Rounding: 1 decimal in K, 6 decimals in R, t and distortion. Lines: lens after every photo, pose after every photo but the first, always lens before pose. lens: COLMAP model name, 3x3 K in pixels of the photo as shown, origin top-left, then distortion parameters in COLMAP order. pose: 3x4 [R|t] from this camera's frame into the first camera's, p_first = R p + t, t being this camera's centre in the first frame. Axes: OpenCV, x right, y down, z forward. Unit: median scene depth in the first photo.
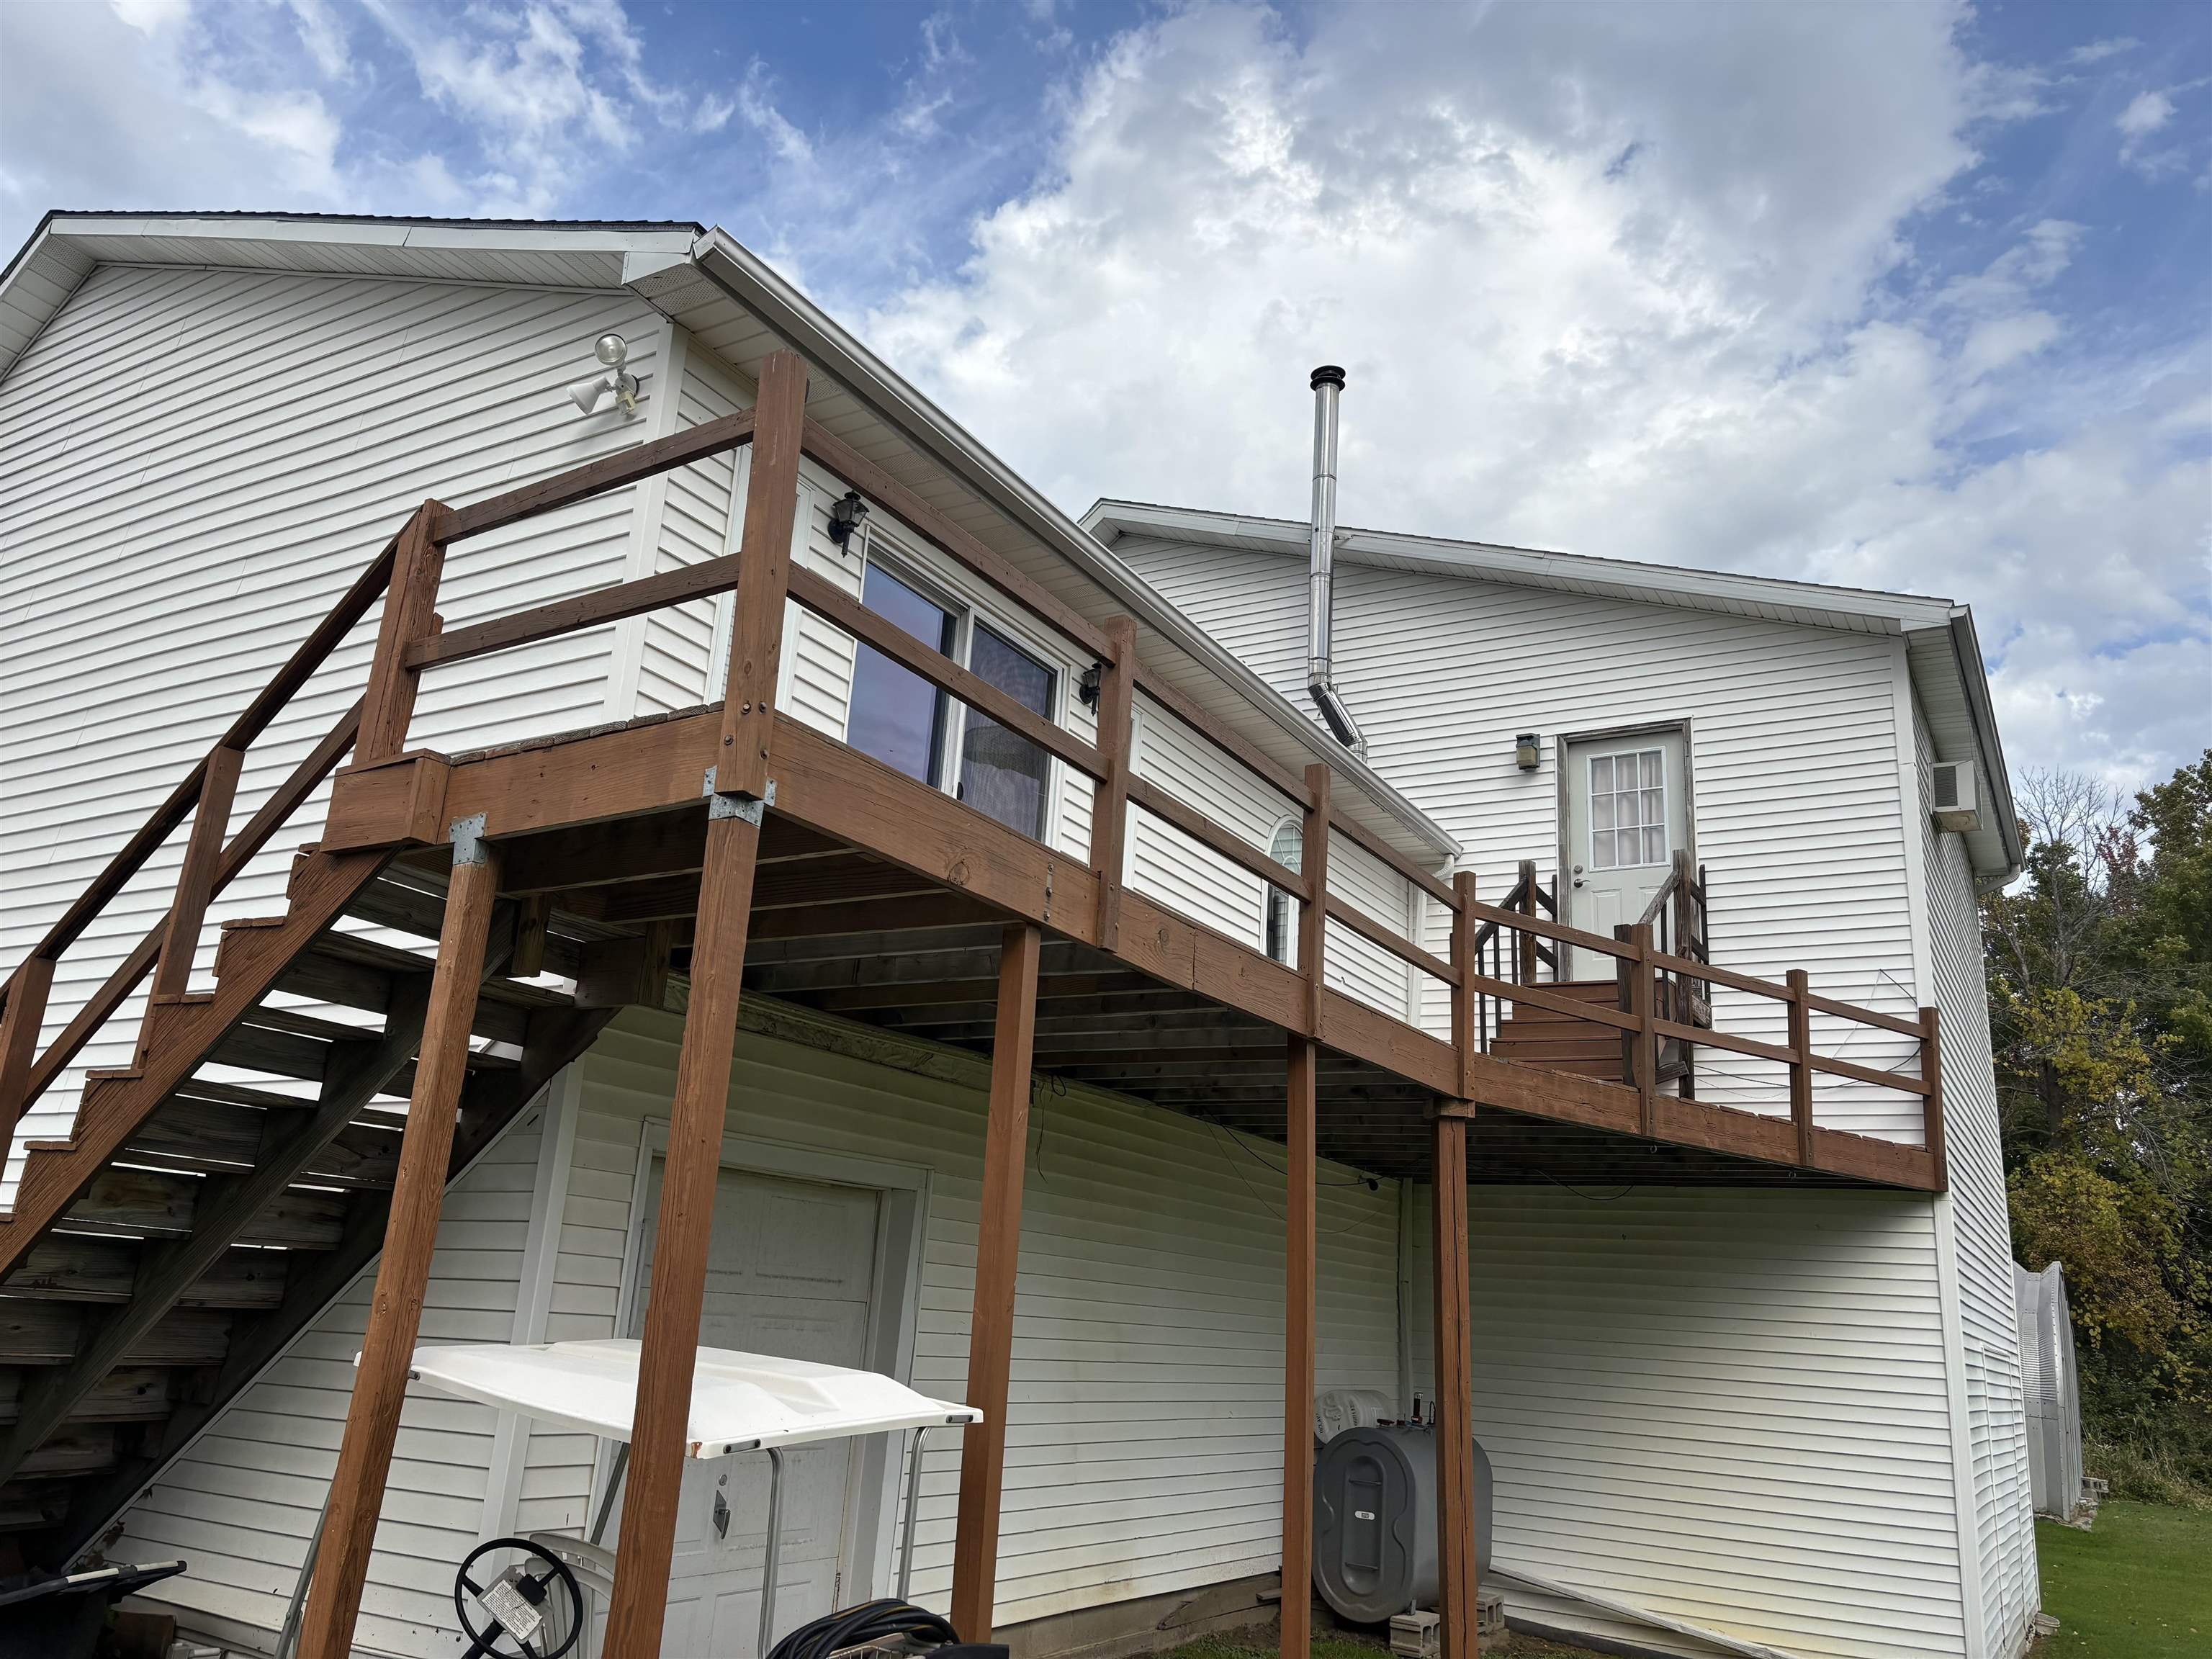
lens RADIAL K [[1662.8, 0, 1116.7], [0, 1662.8, 831.0], [0, 0, 1]] dist [0.010814, 0.002655]
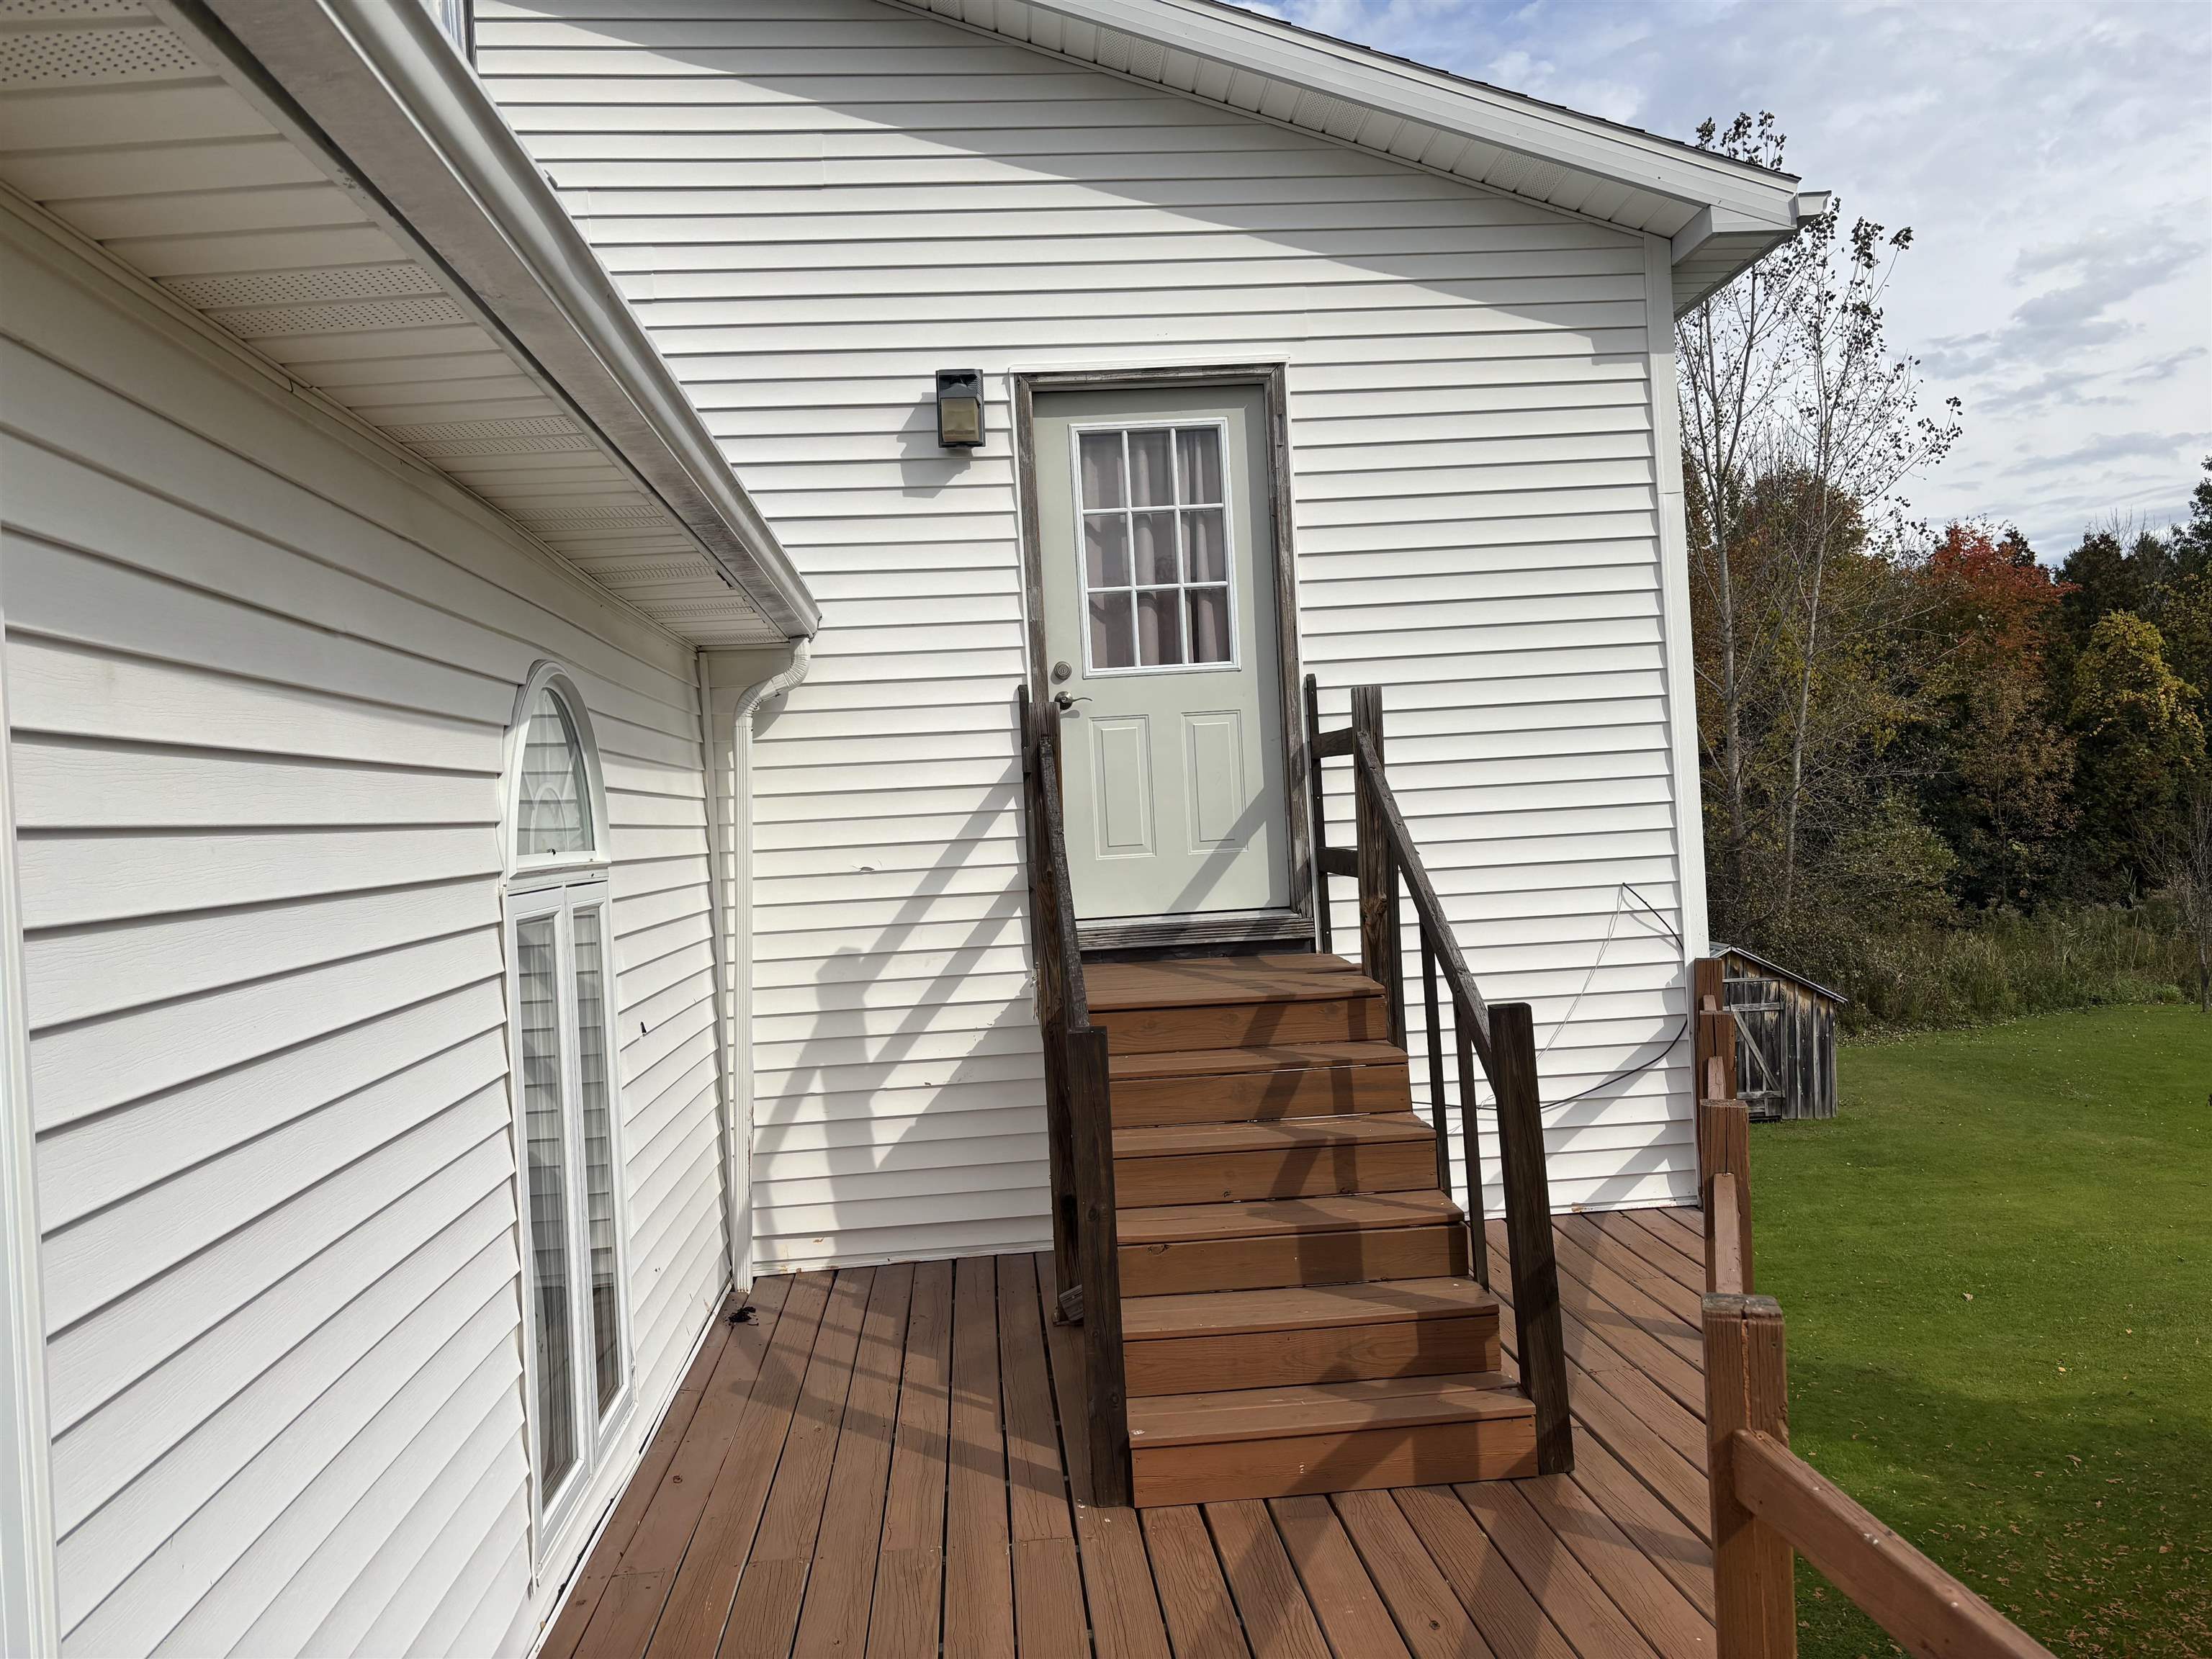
lens RADIAL K [[1662.8, 0, 1105.6], [0, 1662.8, 828.2], [0, 0, 1]] dist [0.010814, 0.002655]
pose [[0.811608, -0.103103, 0.575032, 0.006959], [-0.062402, 0.963372, 0.260808, -0.060578], [-0.580860, -0.247557, 0.775447, 0.618745]]
